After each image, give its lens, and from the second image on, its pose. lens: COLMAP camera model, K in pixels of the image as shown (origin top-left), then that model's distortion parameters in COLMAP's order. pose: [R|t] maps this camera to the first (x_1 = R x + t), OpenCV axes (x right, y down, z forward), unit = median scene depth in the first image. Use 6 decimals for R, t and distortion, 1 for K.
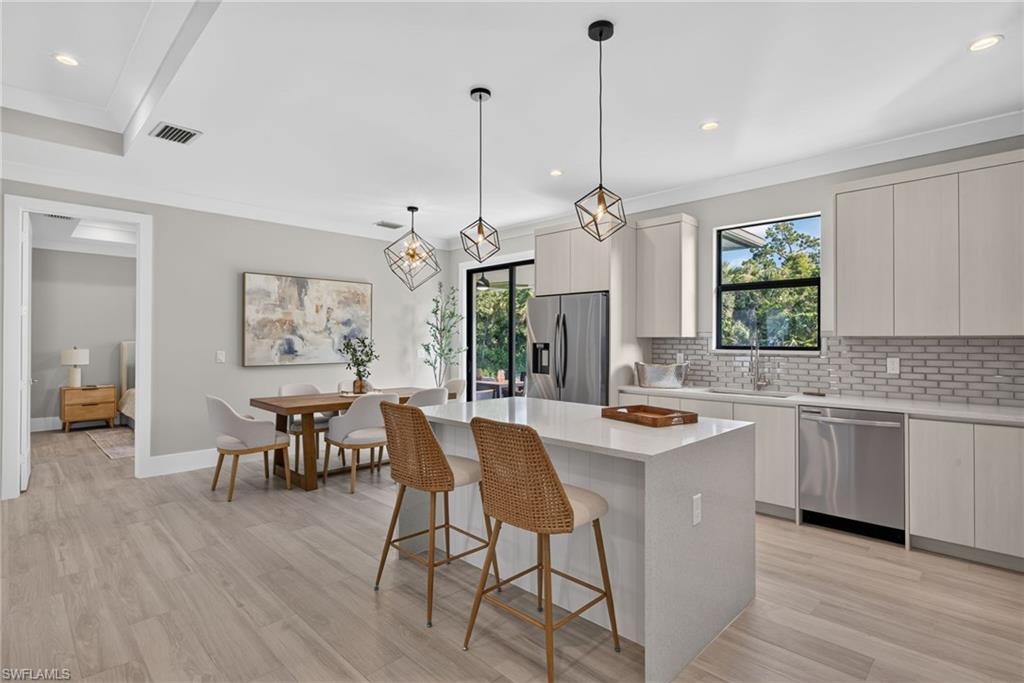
lens RADIAL K [[497.0, 0, 512.0], [0, 497.0, 341.5], [0, 0, 1]] dist [-0.002651, -0.000240]
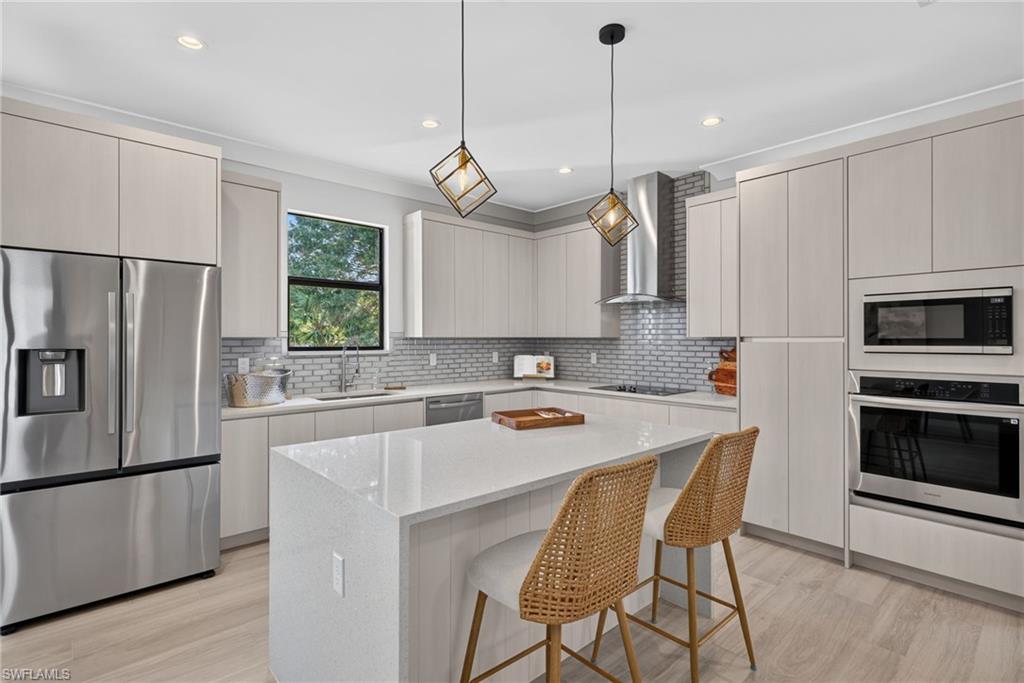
lens RADIAL K [[497.0, 0, 512.0], [0, 497.0, 341.5], [0, 0, 1]] dist [-0.002651, -0.000240]
pose [[0.055383, -0.009580, 0.998419, -0.349401], [0.002113, 0.999953, 0.009478, -0.006893], [-0.998463, 0.001585, 0.055401, 0.476049]]
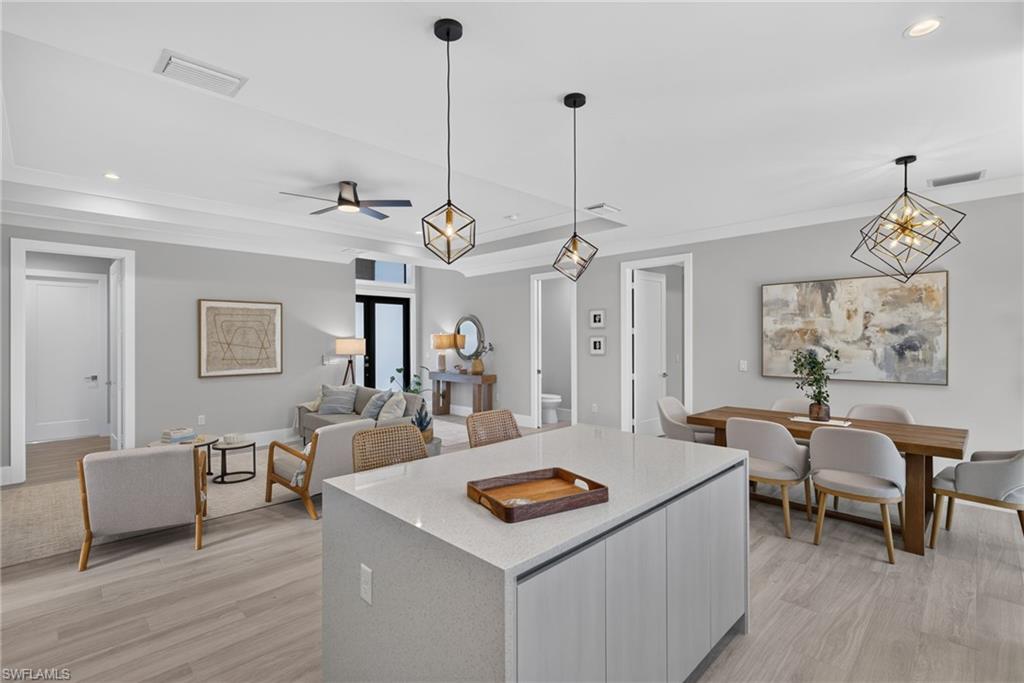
lens RADIAL K [[475.0, 0, 512.0], [0, 475.0, 341.5], [0, 0, 1]] dist [0.000975, -0.000083]
pose [[-0.003597, 0.002391, -0.999991, 0.433987], [0.001374, 0.999996, 0.002386, -0.024182], [0.999993, -0.001365, -0.003600, 0.464529]]
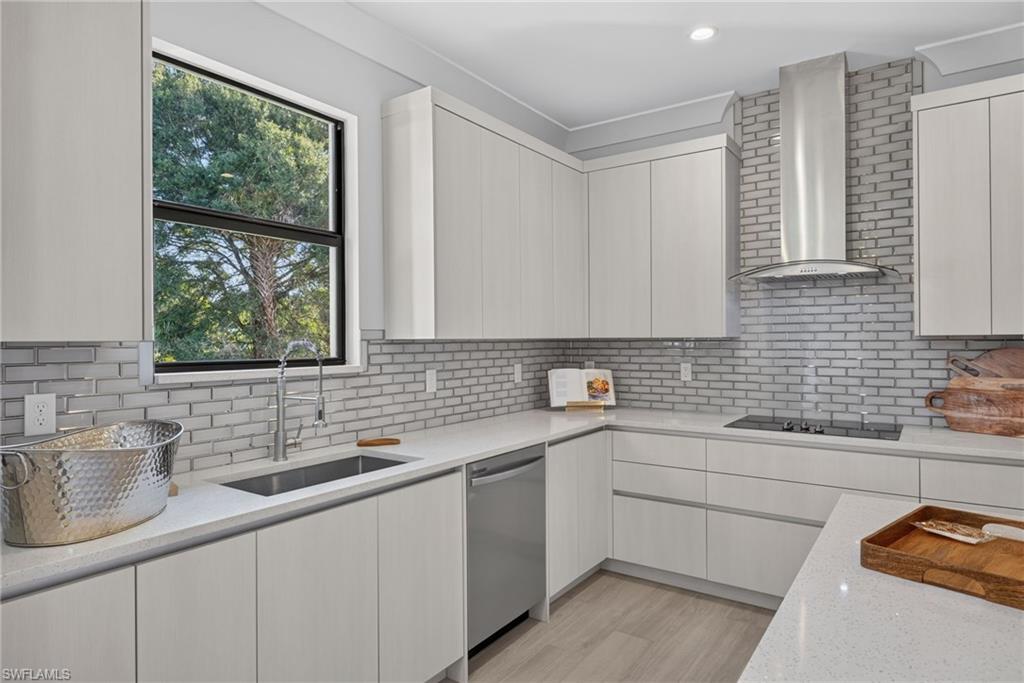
lens RADIAL K [[606.1, 0, 512.0], [0, 606.1, 341.5], [0, 0, 1]] dist [-0.008911, 0.000012]
pose [[-0.169000, -0.004873, 0.985604, -0.056421], [0.008227, 0.999946, 0.006354, -0.006879], [-0.985582, 0.009182, -0.168951, 0.682434]]
